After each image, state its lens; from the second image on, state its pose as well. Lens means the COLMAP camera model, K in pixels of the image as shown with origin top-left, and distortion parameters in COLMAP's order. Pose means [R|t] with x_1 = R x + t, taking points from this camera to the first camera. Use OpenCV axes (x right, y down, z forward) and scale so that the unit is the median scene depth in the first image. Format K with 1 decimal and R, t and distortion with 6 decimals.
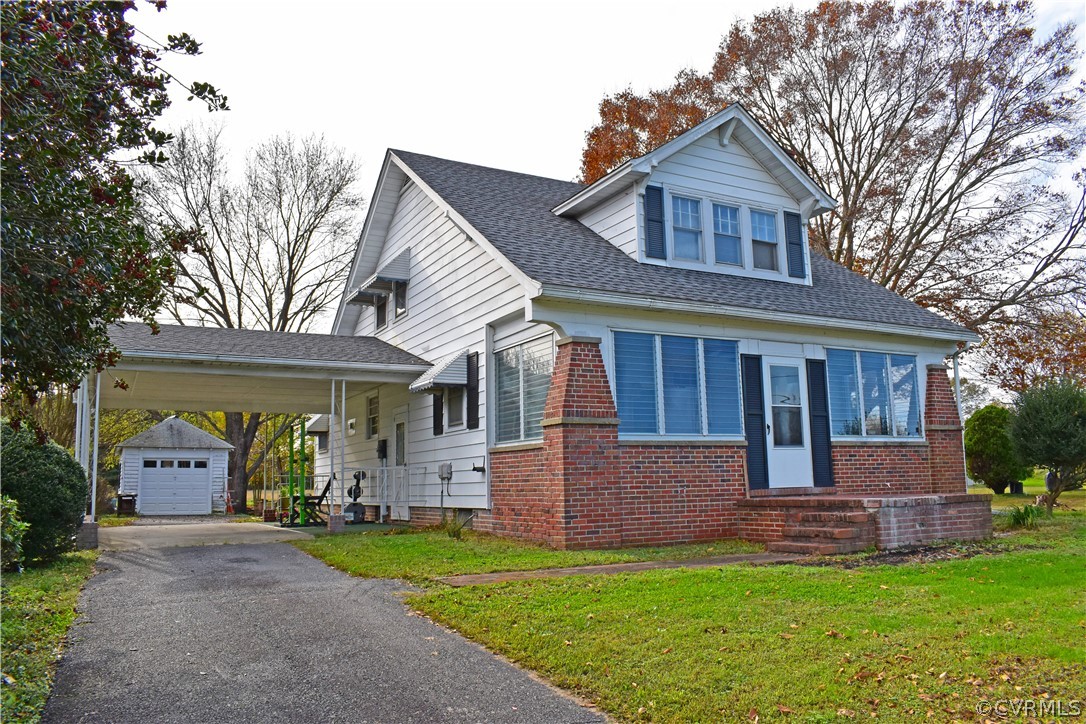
lens RADIAL K [[845.5, 0, 539.3], [0, 845.5, 362.8], [0, 0, 1]] dist [-0.092457, 0.014288]
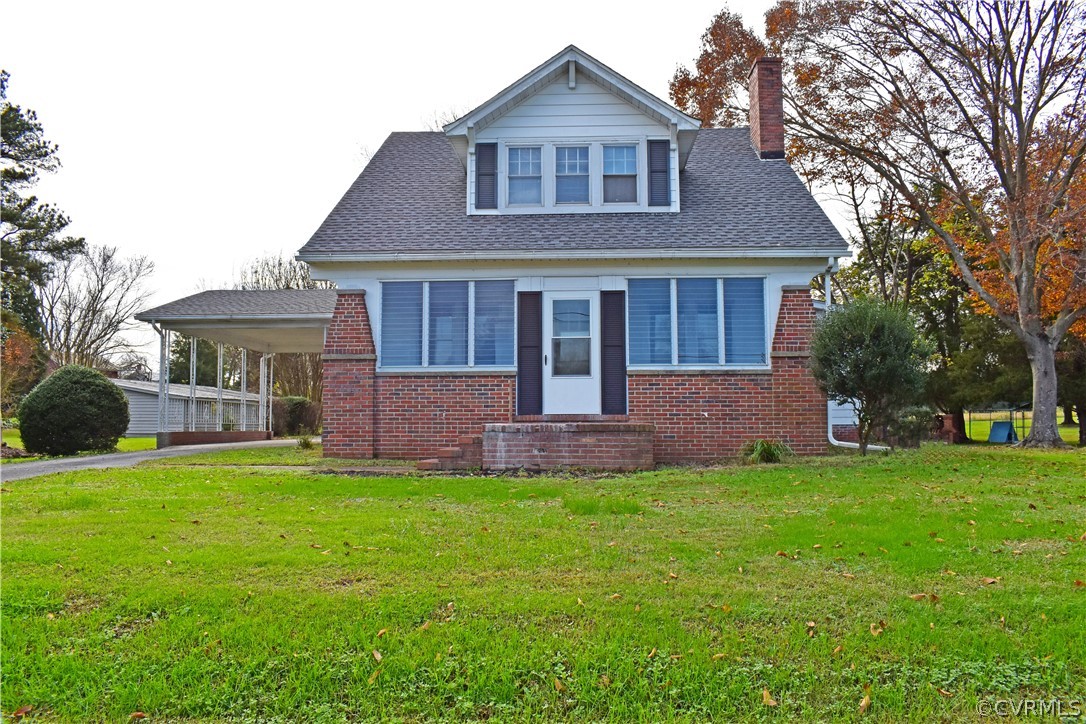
lens RADIAL K [[845.5, 0, 539.0], [0, 845.5, 359.7], [0, 0, 1]] dist [-0.092457, 0.014288]
pose [[0.855517, -0.019299, -0.517414, 0.774734], [0.061159, 0.996076, 0.063971, 0.008357], [0.514149, -0.086372, 0.853341, 0.063905]]
